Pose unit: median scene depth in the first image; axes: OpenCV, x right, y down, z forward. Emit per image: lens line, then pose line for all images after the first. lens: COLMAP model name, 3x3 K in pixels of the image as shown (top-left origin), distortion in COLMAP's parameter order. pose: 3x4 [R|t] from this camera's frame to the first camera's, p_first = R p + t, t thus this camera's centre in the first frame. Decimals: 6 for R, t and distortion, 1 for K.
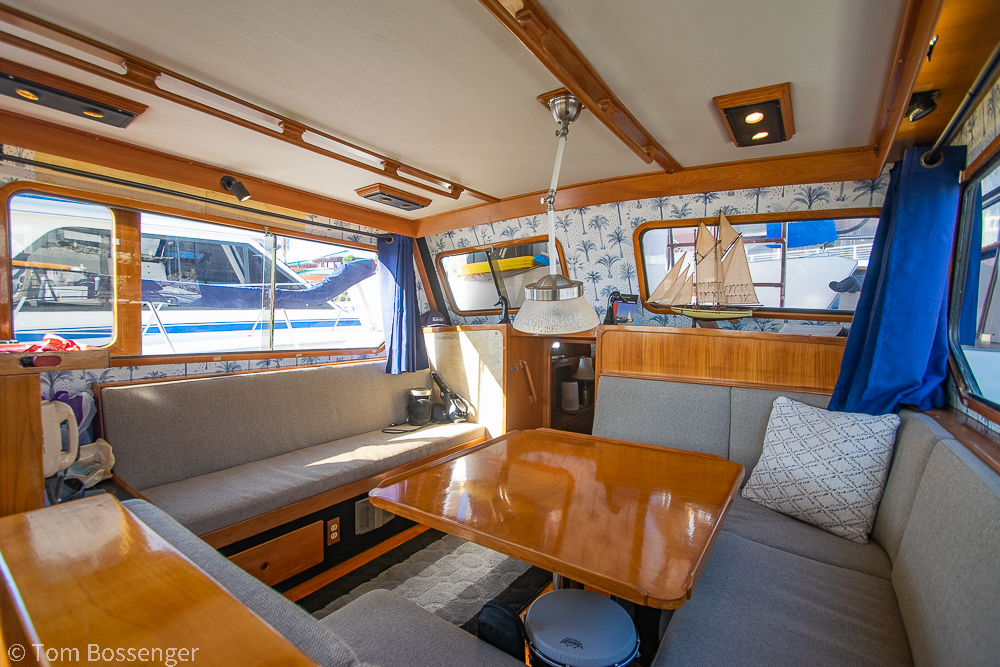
lens RADIAL K [[442.6, 0, 487.5], [0, 442.6, 334.4], [0, 0, 1]] dist [0.014257, -0.017858]
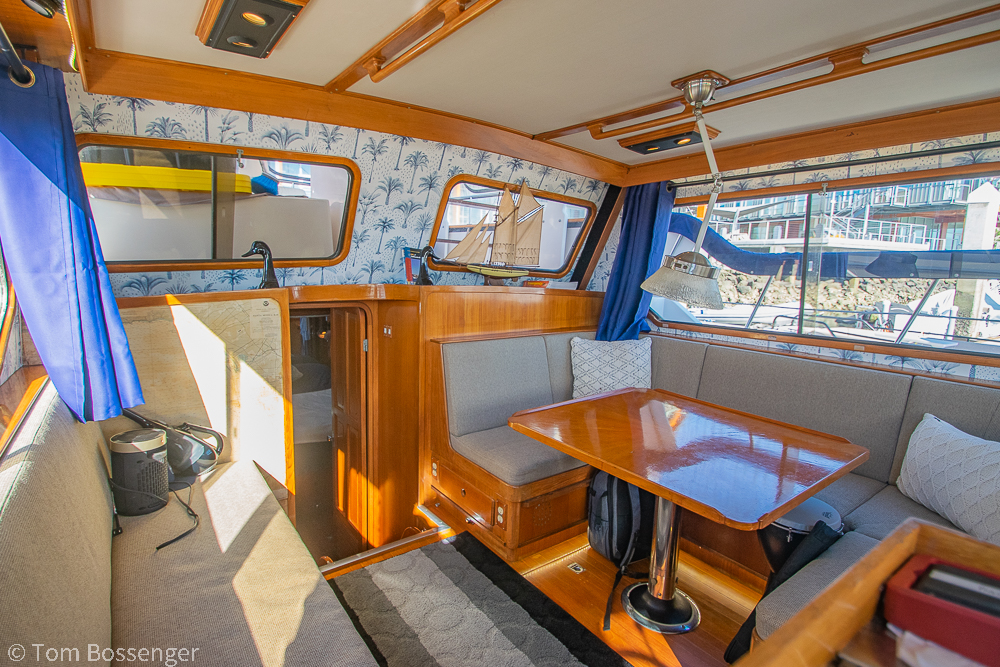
lens RADIAL K [[492.4, 0, 482.2], [0, 492.4, 333.2], [0, 0, 1]] dist [-0.013326, -0.001046]
pose [[0.309641, -0.134674, 0.941268, -0.601806], [0.013534, 0.990443, 0.137258, -0.058631], [-0.950757, -0.029761, 0.308504, 0.588354]]
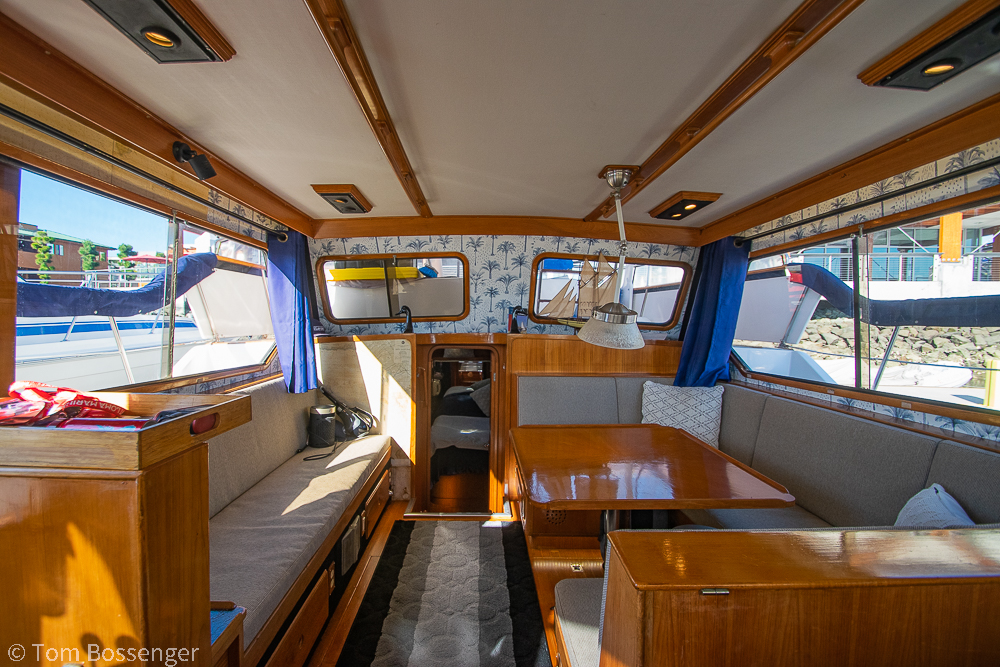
lens RADIAL K [[433.1, 0, 483.9], [0, 433.1, 334.3], [0, 0, 1]] dist [0.003039, -0.012007]
pose [[0.797719, -0.020516, 0.602681, -0.494341], [0.017992, 0.999786, 0.010219, -0.032669], [-0.602761, 0.002691, 0.797917, 0.111599]]
